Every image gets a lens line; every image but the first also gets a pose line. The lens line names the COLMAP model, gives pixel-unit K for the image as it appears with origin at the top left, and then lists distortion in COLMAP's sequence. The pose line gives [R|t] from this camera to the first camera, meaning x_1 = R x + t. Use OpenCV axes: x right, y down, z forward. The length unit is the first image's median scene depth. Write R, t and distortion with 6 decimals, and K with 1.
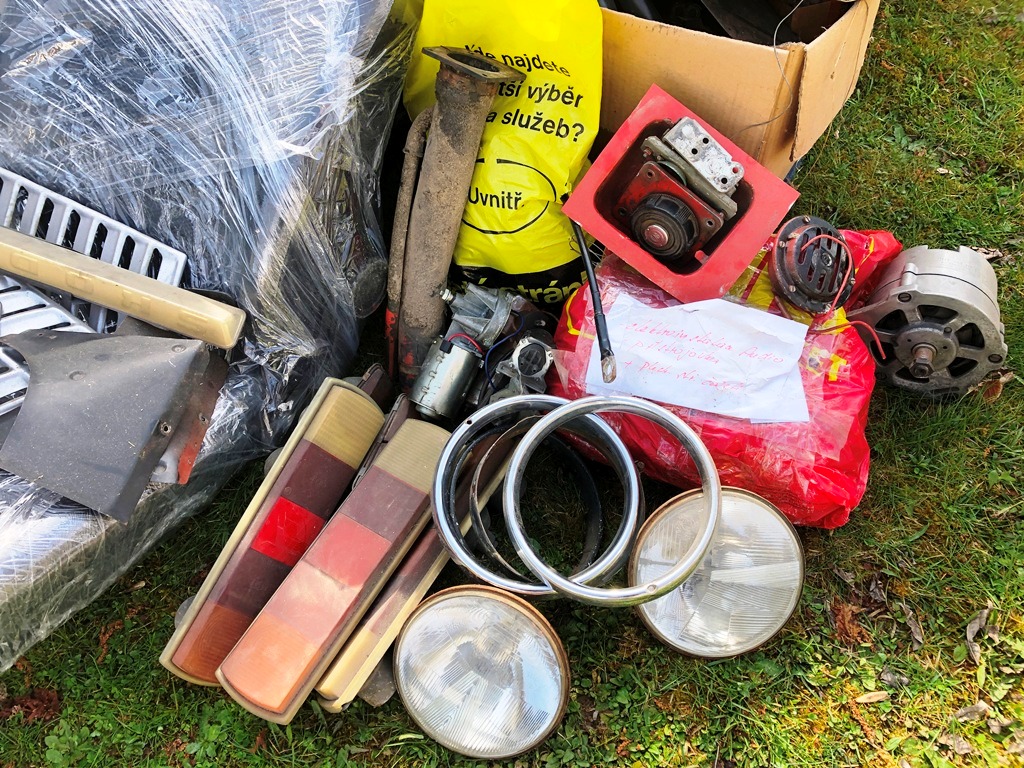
lens RADIAL K [[838.1, 0, 512.0], [0, 838.1, 384.0], [0, 0, 1]] dist [0.030520, -0.016240]
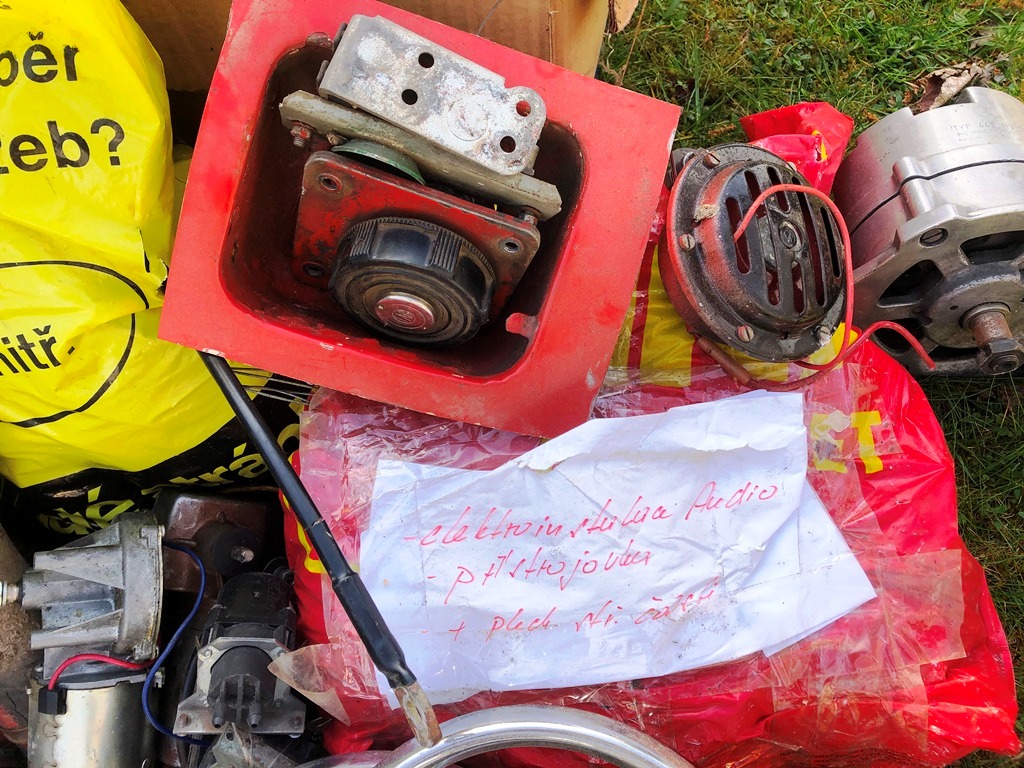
lens RADIAL K [[874.2, 0, 512.0], [0, 874.2, 384.0], [0, 0, 1]] dist [0.035935, -0.046415]
pose [[0.912368, -0.380317, 0.151469, 0.143080], [0.363068, 0.922679, 0.129789, -0.183032], [-0.189118, -0.063422, 0.979904, 0.565499]]
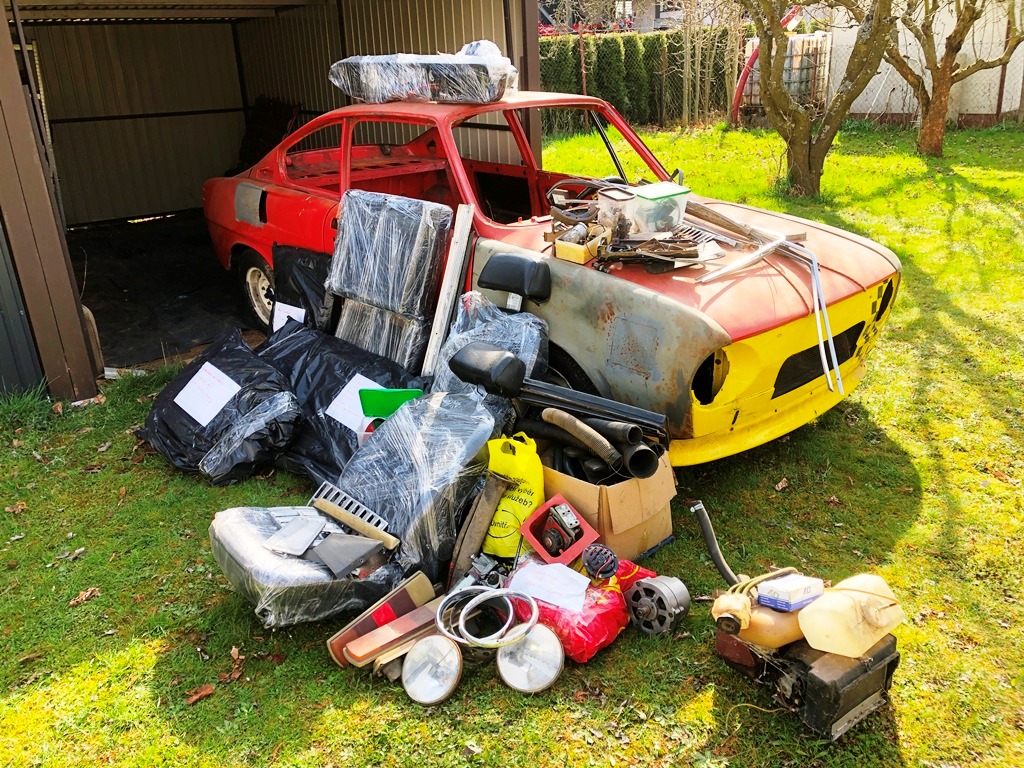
lens RADIAL K [[838.1, 0, 512.0], [0, 838.1, 384.0], [0, 0, 1]] dist [0.030520, -0.016240]
pose [[0.943957, 0.116748, -0.308733, 0.839710], [-0.278151, 0.784940, -0.553626, 0.952251], [0.177702, 0.608473, 0.773423, -1.419607]]
